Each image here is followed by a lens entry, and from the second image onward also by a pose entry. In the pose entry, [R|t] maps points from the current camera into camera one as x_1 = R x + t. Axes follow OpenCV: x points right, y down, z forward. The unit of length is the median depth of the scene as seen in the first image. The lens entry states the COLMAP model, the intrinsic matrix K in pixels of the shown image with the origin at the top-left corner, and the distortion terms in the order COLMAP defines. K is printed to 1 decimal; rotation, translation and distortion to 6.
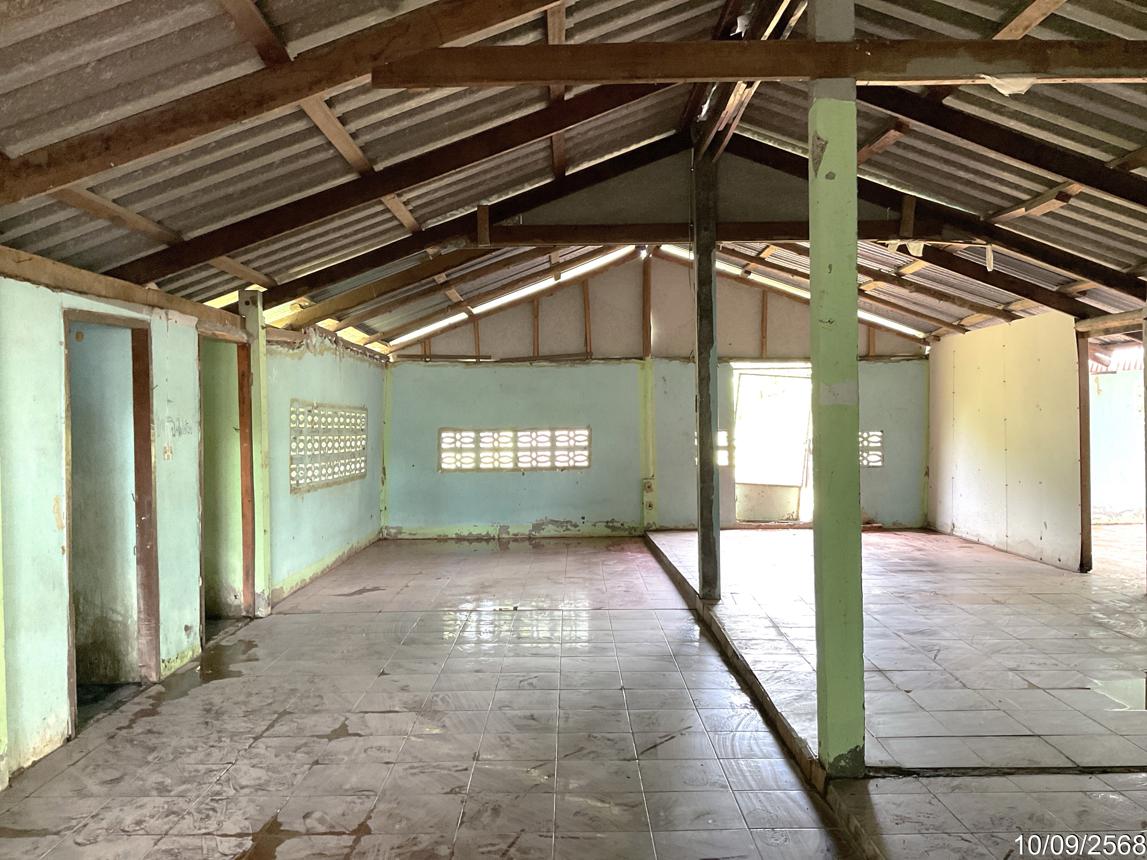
lens RADIAL K [[963.6, 0, 573.5], [0, 963.6, 430.0], [0, 0, 1]] dist [0.131315, -0.252957]
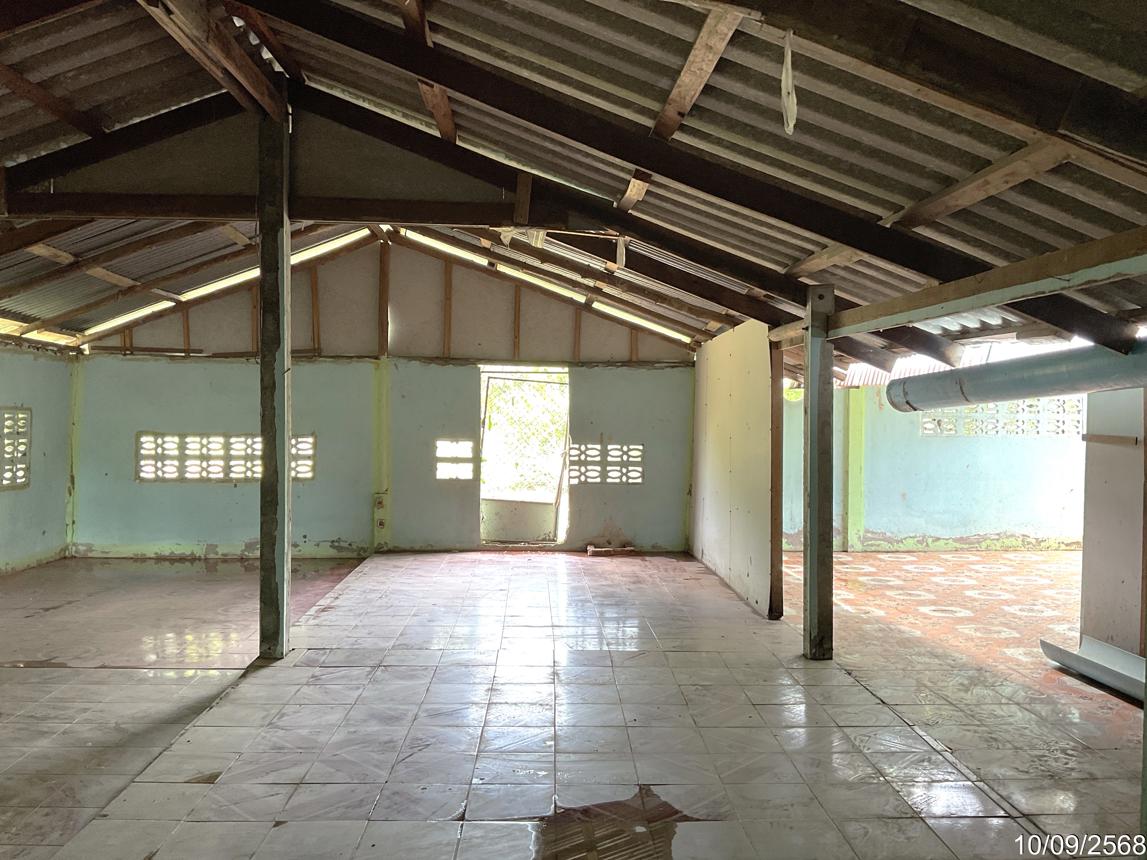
lens RADIAL K [[963.6, 0, 573.5], [0, 963.6, 430.0], [0, 0, 1]] dist [0.131315, -0.252957]
pose [[0.999140, 0.020493, 0.036050, 0.221295], [-0.020726, 0.999767, 0.006110, -0.016765], [-0.035916, -0.006852, 0.999331, 0.104082]]
